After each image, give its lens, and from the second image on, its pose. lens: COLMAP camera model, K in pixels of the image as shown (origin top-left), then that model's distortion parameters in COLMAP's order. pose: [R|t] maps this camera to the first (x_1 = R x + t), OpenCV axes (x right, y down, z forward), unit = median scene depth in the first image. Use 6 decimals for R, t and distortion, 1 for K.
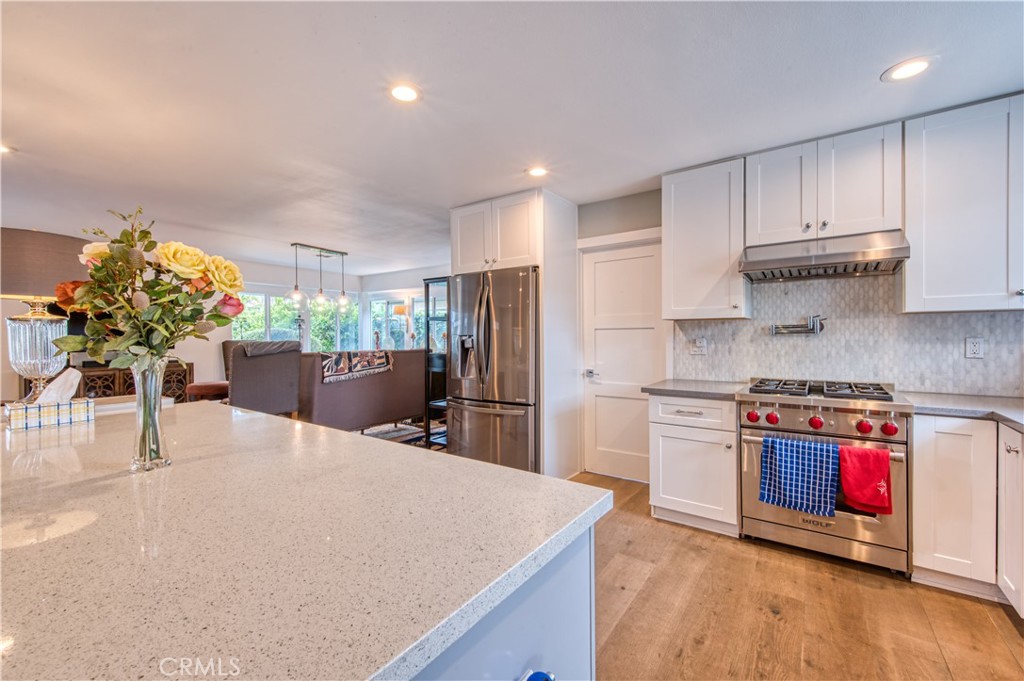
lens RADIAL K [[413.3, 0, 522.3], [0, 413.3, 338.8], [0, 0, 1]] dist [-0.000126, 0.000158]
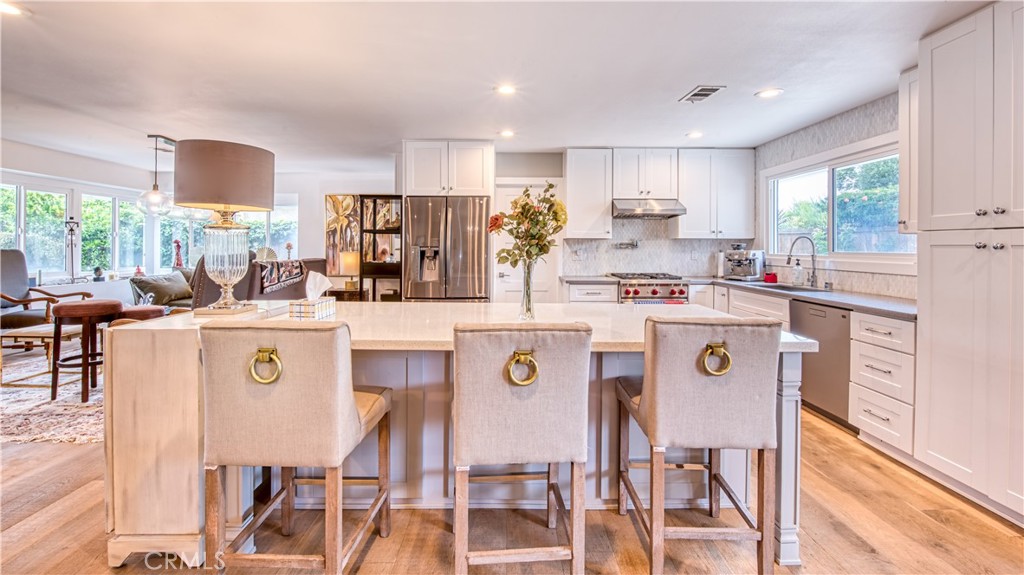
lens RADIAL K [[400.6, 0, 518.2], [0, 400.6, 250.3], [0, 0, 1]] dist [-0.009576, -0.000298]
pose [[0.813199, 0.006310, 0.581951, -0.757843], [-0.005057, 0.999980, -0.003776, 0.007758], [-0.581963, 0.000128, 0.813215, -0.156837]]
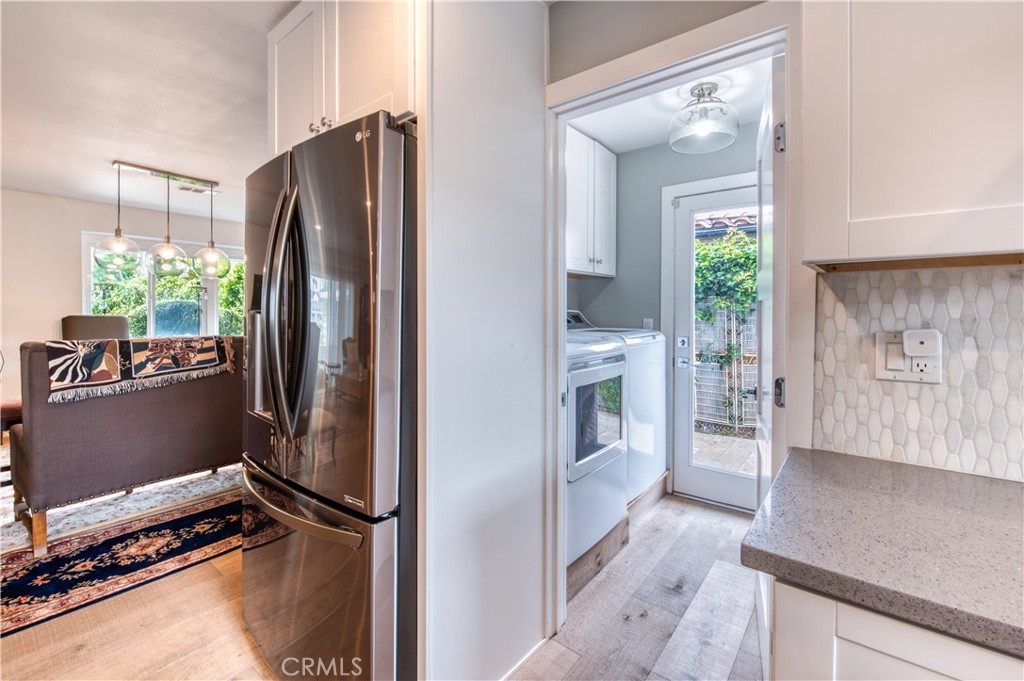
lens RADIAL K [[446.3, 0, 498.8], [0, 446.3, 315.5], [0, 0, 1]] dist [-0.002443, -0.000387]
pose [[0.995183, 0.010017, -0.097518, 0.171624], [-0.009952, 0.999950, 0.001159, -0.009271], [0.097524, -0.000183, 0.995233, 0.714581]]
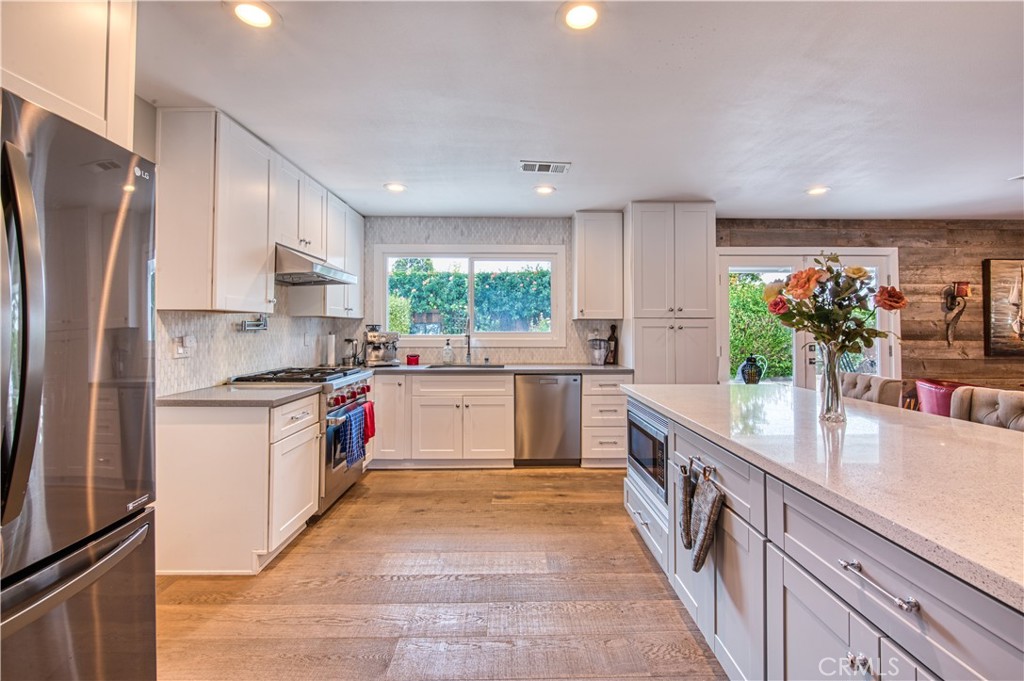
lens RADIAL K [[422.2, 0, 512.5], [0, 422.2, 318.5], [0, 0, 1]] dist [-0.000435, -0.000015]
pose [[-0.558696, 0.027877, 0.828904, -0.587396], [0.012996, 0.999607, -0.024858, -0.005874], [-0.829271, -0.003115, -0.558838, 1.044470]]
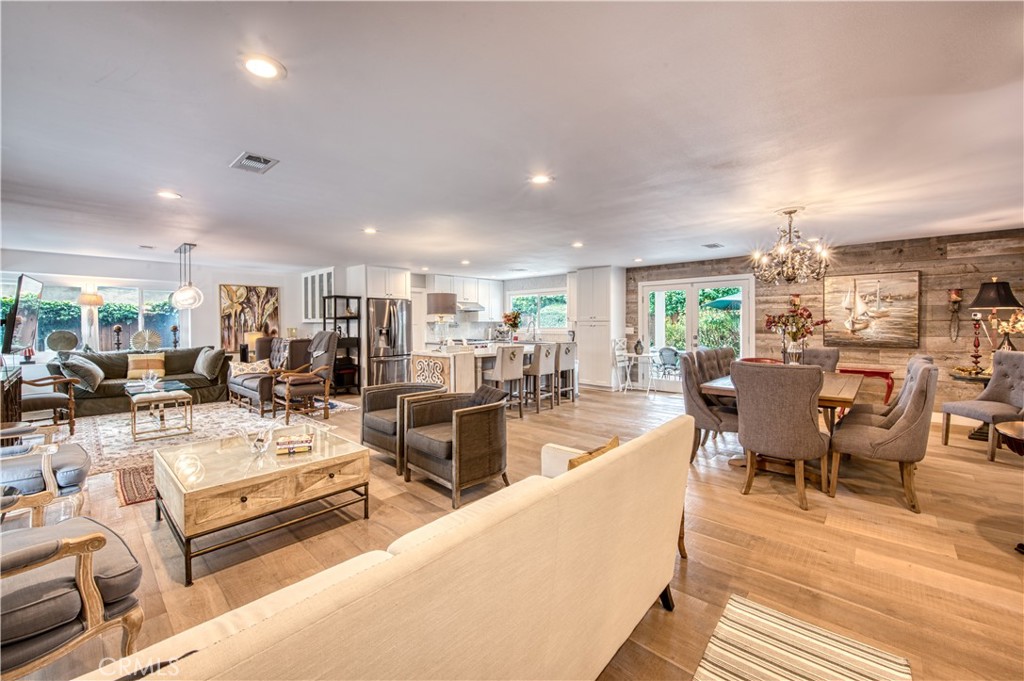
lens RADIAL K [[378.4, 0, 474.4], [0, 378.4, 328.9], [0, 0, 1]] dist [-0.000273, -0.000344]
pose [[0.217111, -0.004849, 0.976135, -2.421425], [0.013157, 0.999911, 0.002041, 0.001419], [-0.976058, 0.012400, 0.217156, 0.136085]]
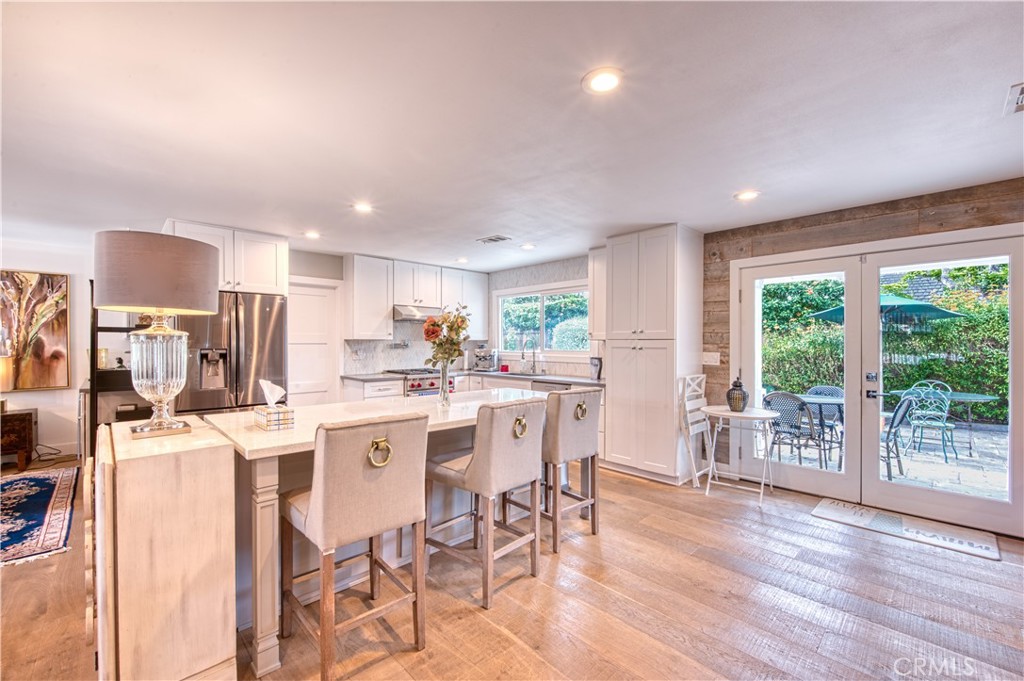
lens RADIAL K [[403.7, 0, 493.3], [0, 403.7, 346.1], [0, 0, 1]] dist [-0.009827, 0.000027]
pose [[0.232421, 0.003045, 0.972611, -1.204247], [0.006272, 0.999970, -0.004630, -0.007620], [-0.972595, 0.007176, 0.232395, 0.068328]]
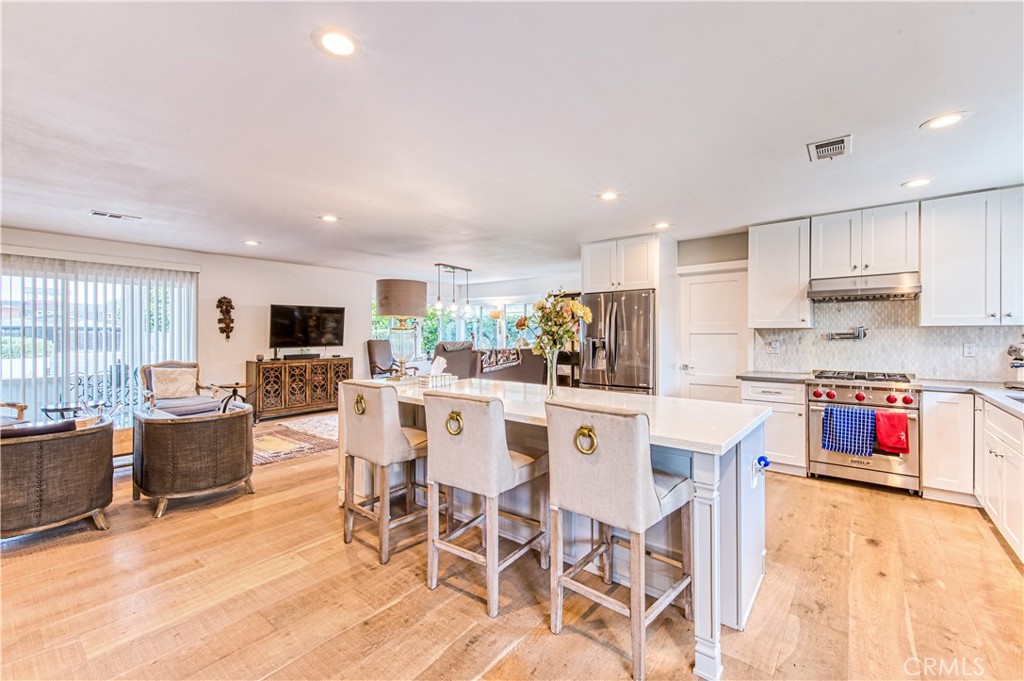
lens RADIAL K [[414.9, 0, 542.1], [0, 414.9, 337.0], [0, 0, 1]] dist [0.002882, -0.000053]
pose [[0.999284, 0.007938, -0.036996, -0.334376], [-0.008147, 0.999952, -0.005497, -0.003054], [0.036950, 0.005794, 0.999300, -0.473684]]
